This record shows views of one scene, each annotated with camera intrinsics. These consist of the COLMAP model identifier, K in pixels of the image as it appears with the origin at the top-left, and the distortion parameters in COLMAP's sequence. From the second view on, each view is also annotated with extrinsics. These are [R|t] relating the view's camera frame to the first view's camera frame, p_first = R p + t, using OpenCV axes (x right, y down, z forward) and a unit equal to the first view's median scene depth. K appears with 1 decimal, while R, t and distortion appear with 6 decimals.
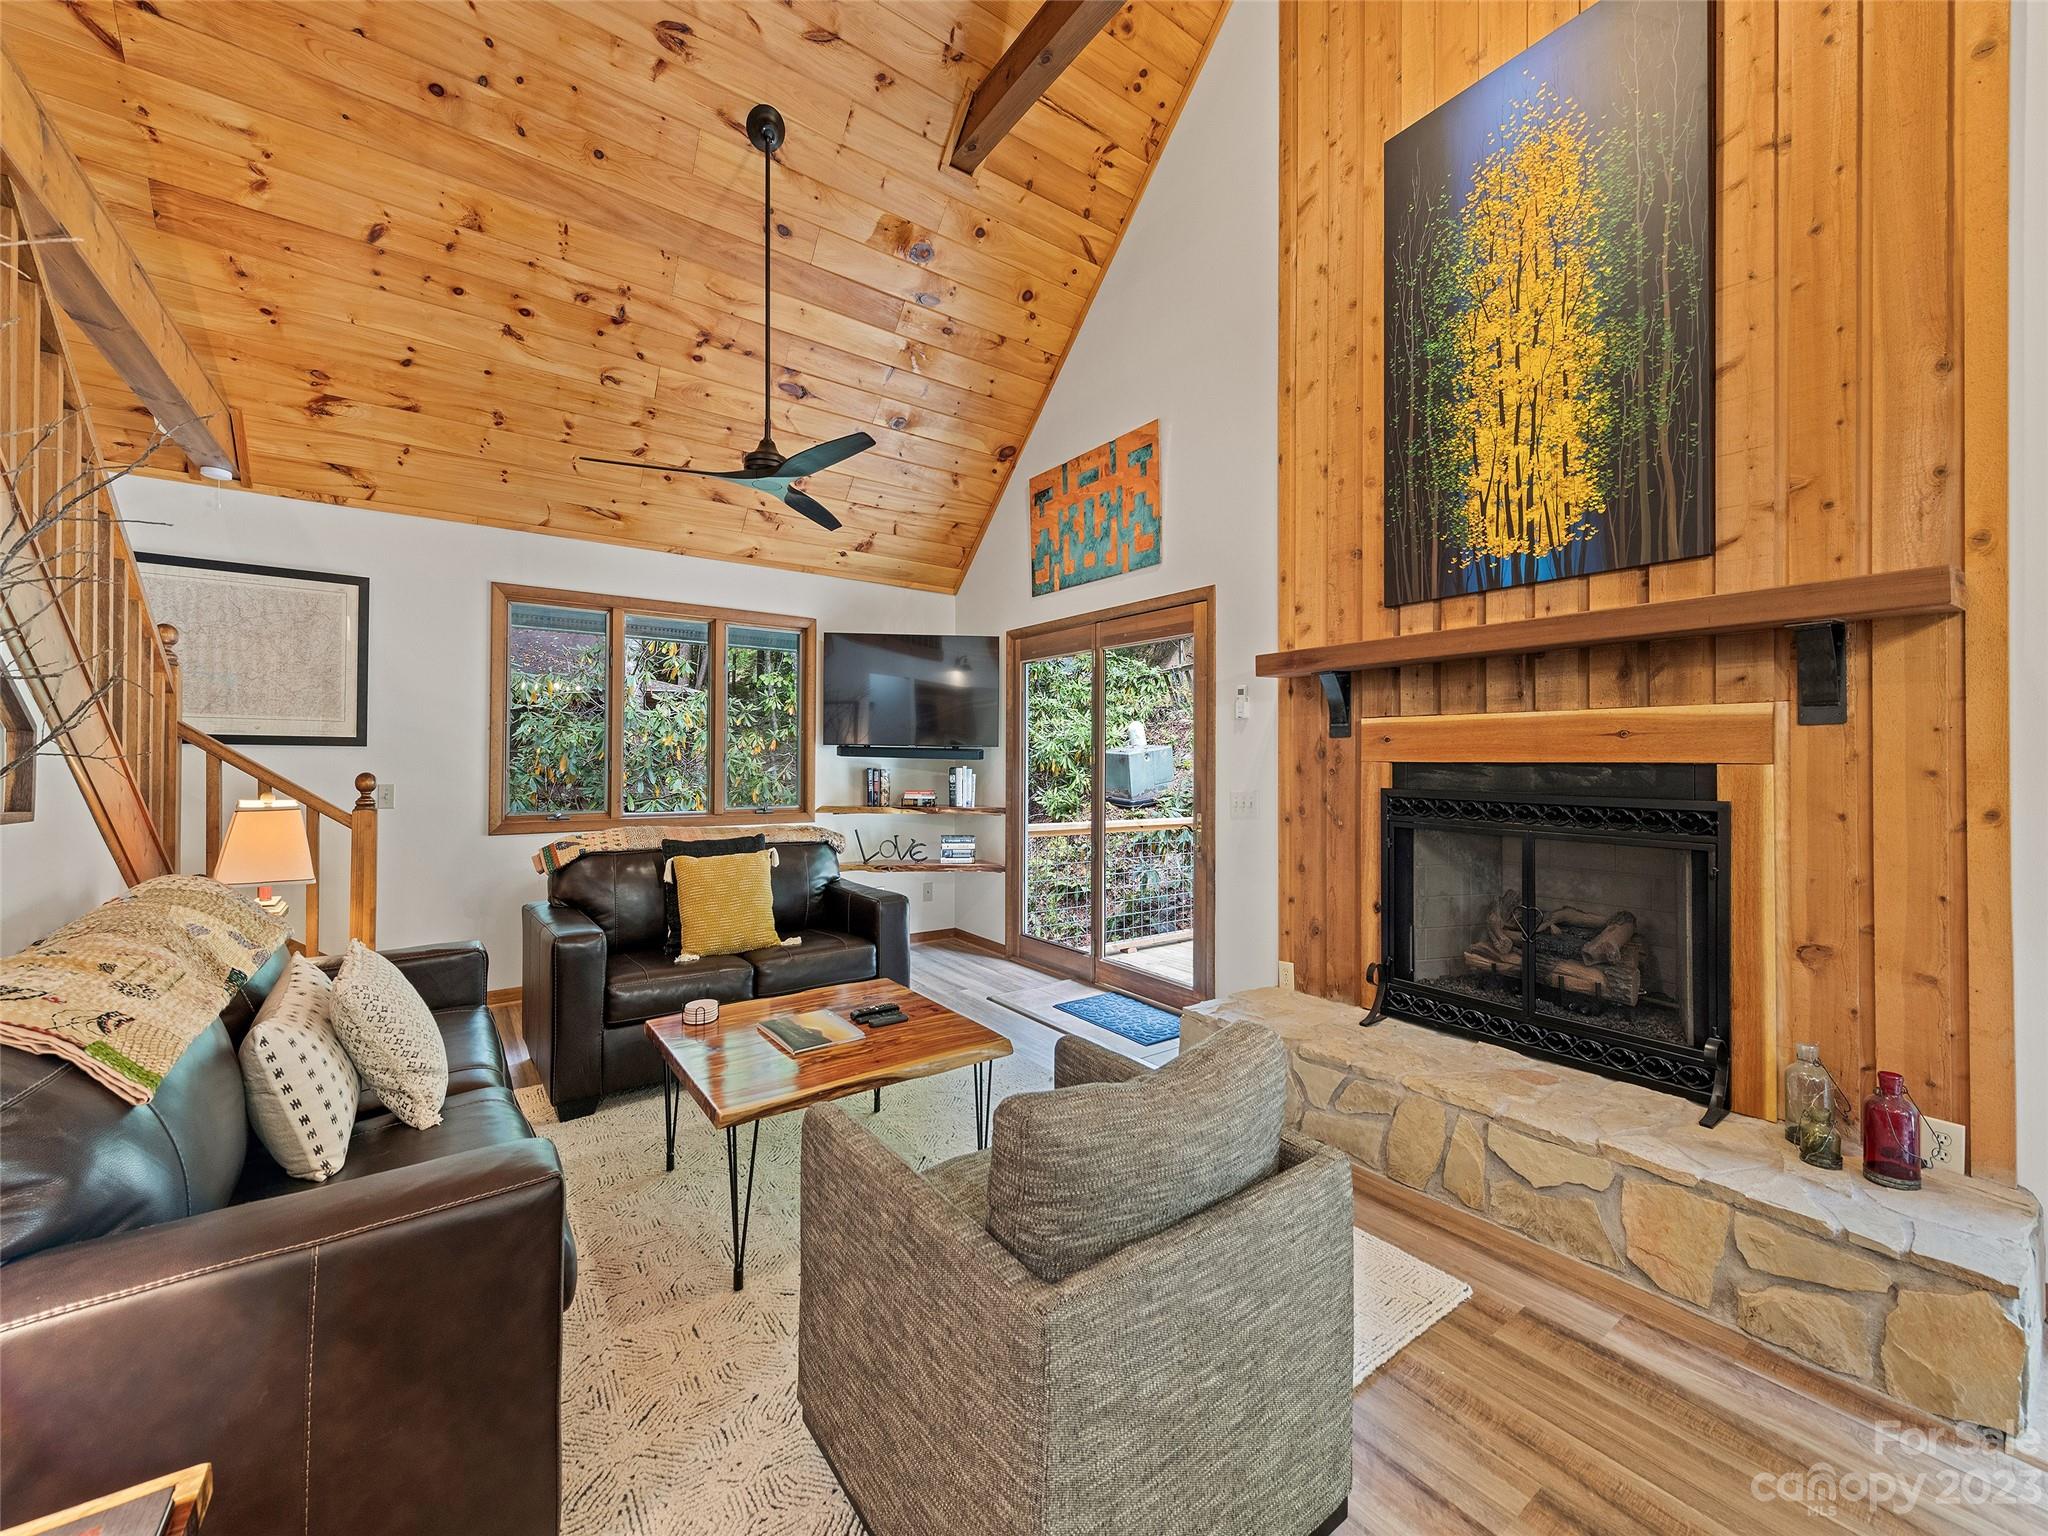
lens RADIAL K [[803.1, 0, 1030.9], [0, 803.1, 757.2], [0, 0, 1]] dist [0.009639, -0.001884]
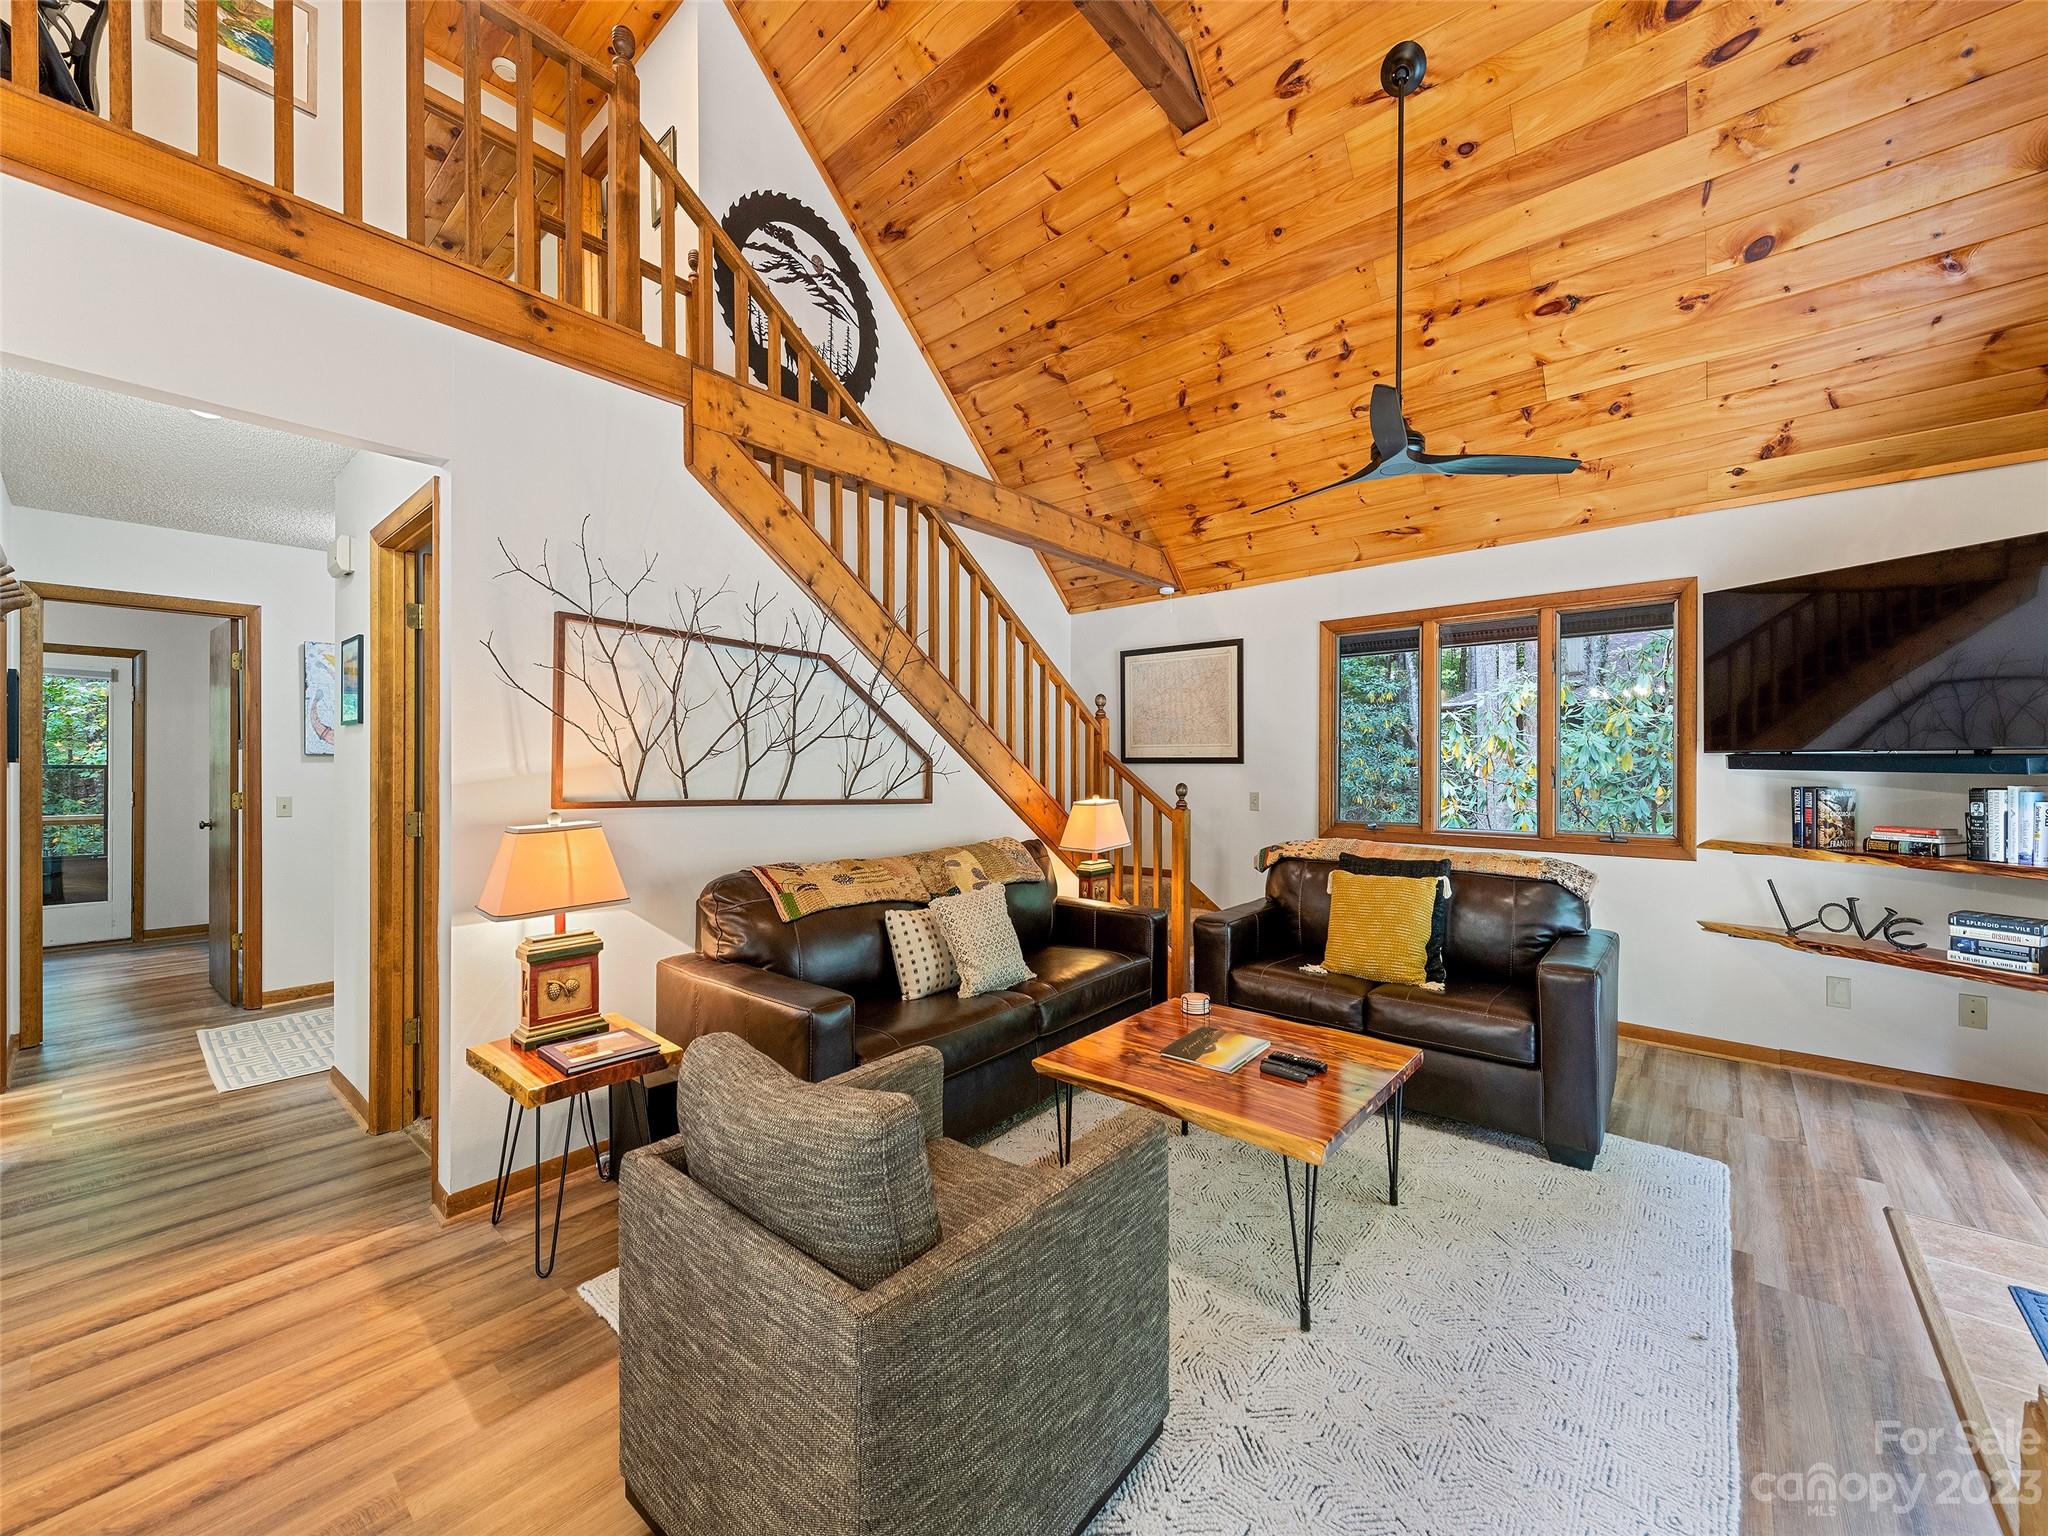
lens RADIAL K [[803.1, 0, 1021.8], [0, 803.1, 773.7], [0, 0, 1]] dist [0.009639, -0.001884]
pose [[0.226239, 0.001838, -0.974070, 0.432166], [0.004303, 0.999987, 0.002886, -0.002613], [0.974062, -0.004844, 0.226228, 0.366942]]
